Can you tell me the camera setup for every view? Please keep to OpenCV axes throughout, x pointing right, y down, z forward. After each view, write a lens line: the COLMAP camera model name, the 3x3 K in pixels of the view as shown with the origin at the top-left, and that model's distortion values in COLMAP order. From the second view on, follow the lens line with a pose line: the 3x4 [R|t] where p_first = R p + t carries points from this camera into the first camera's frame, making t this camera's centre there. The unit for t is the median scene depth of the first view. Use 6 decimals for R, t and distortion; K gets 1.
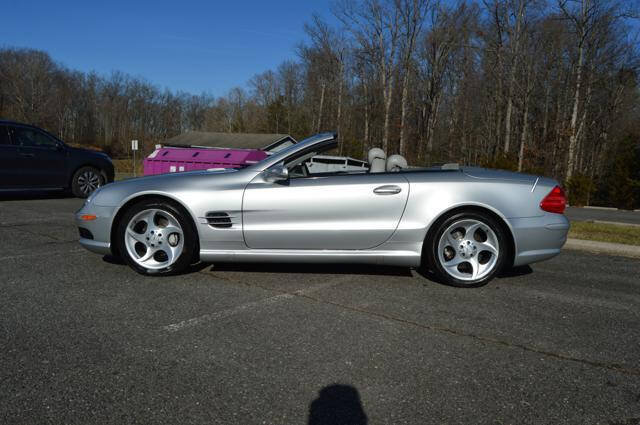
lens RADIAL K [[512.1, 0, 319.1], [0, 512.1, 213.5], [0, 0, 1]] dist [-0.085048, 0.013615]
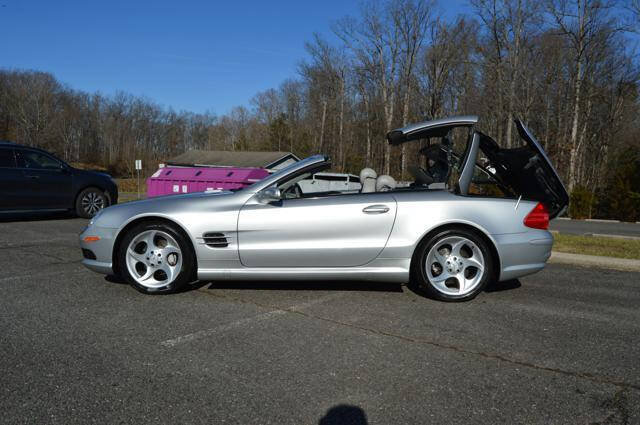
lens RADIAL K [[512.1, 0, 319.1], [0, 512.1, 213.5], [0, 0, 1]] dist [-0.085048, 0.013615]
pose [[0.999881, -0.013260, -0.007940, 0.001689], [0.013000, 0.999406, -0.031908, -0.000371], [0.008358, 0.031801, 0.999459, -0.003067]]
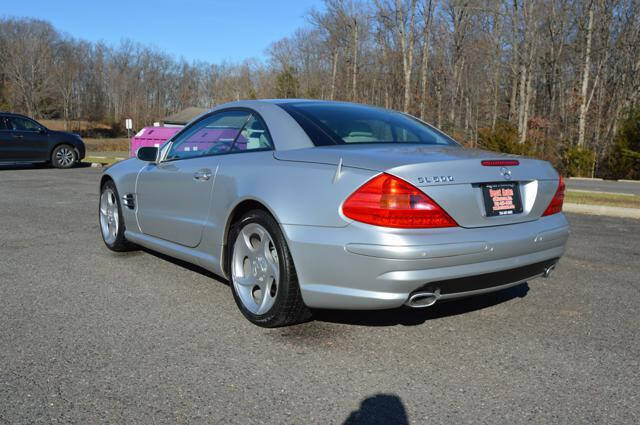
lens RADIAL K [[597.7, 0, 320.0], [0, 597.7, 212.5], [0, 0, 1]] dist [-0.069859, 0.005963]
pose [[0.996889, -0.007656, -0.078445, 0.060615], [0.009597, 0.999656, 0.024393, 0.009817], [0.078232, -0.025070, 0.996620, -0.090540]]
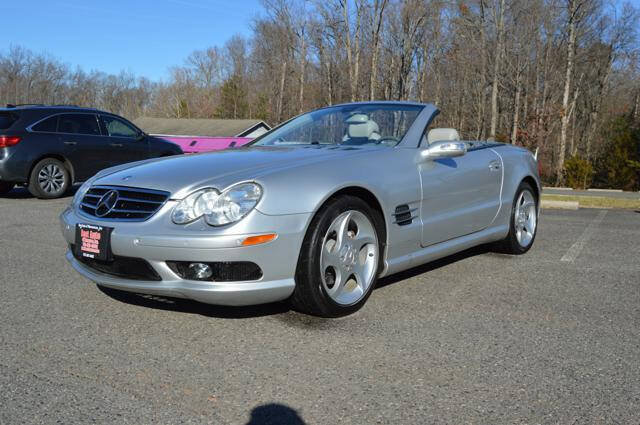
lens RADIAL K [[589.0, 0, 320.0], [0, 589.0, 212.5], [0, 0, 1]] dist [-0.072349, 0.002644]
pose [[0.992687, -0.032468, 0.116270, -0.054925], [0.031751, 0.999464, 0.008016, 0.002416], [-0.116468, -0.004266, 0.993185, -0.026023]]
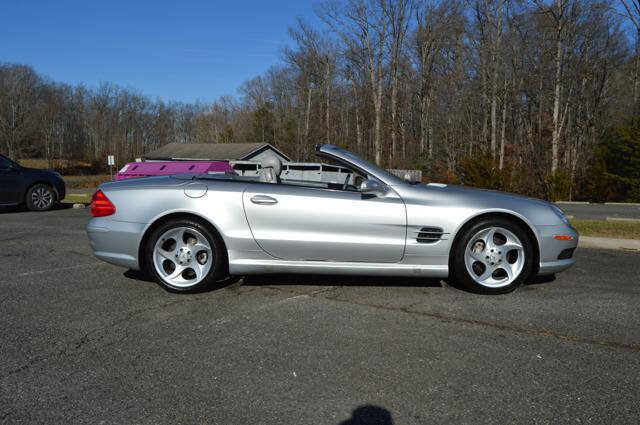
lens RADIAL K [[548.4, 0, 320.0], [0, 548.4, 212.5], [0, 0, 1]] dist [-0.080660, 0.011739]
pose [[0.998986, -0.041322, -0.017897, 0.035955], [0.040962, 0.998959, -0.020060, 0.004164], [0.018707, 0.019307, 0.999639, -0.038302]]
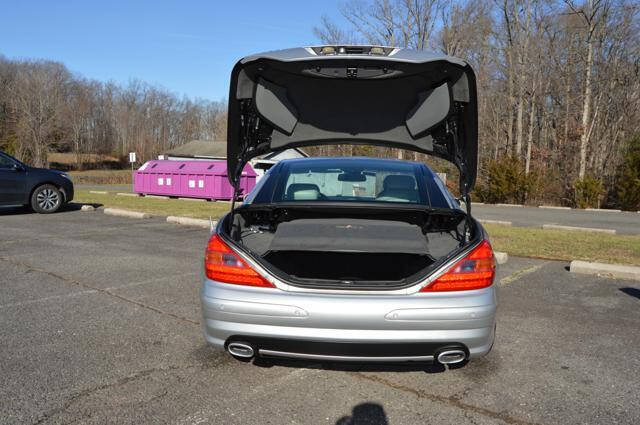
lens RADIAL K [[536.8, 0, 320.0], [0, 536.8, 212.5], [0, 0, 1]] dist [-0.078936, 0.007450]
pose [[0.998138, -0.020042, -0.057613, 0.035810], [0.019161, 0.999691, -0.015806, -0.000600], [0.057912, 0.014672, 0.998214, -0.018268]]
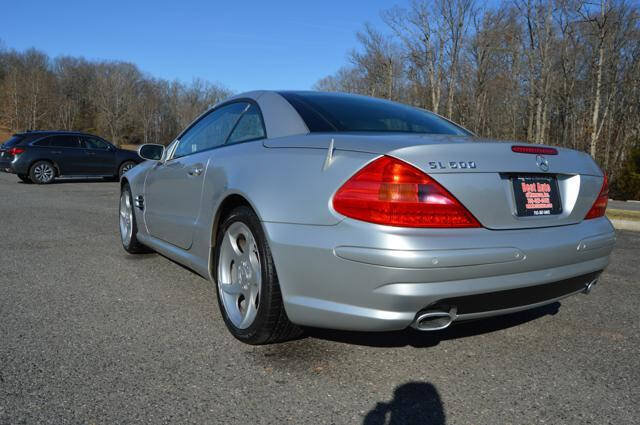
lens RADIAL K [[512.6, 0, 315.5], [0, 512.6, 213.7], [0, 0, 1]] dist [-0.087334, 0.010395]
pose [[0.986743, 0.006388, -0.162165, 0.062662], [-0.006557, 0.999978, -0.000506, 0.011326], [0.162159, 0.001563, 0.986763, -0.076132]]
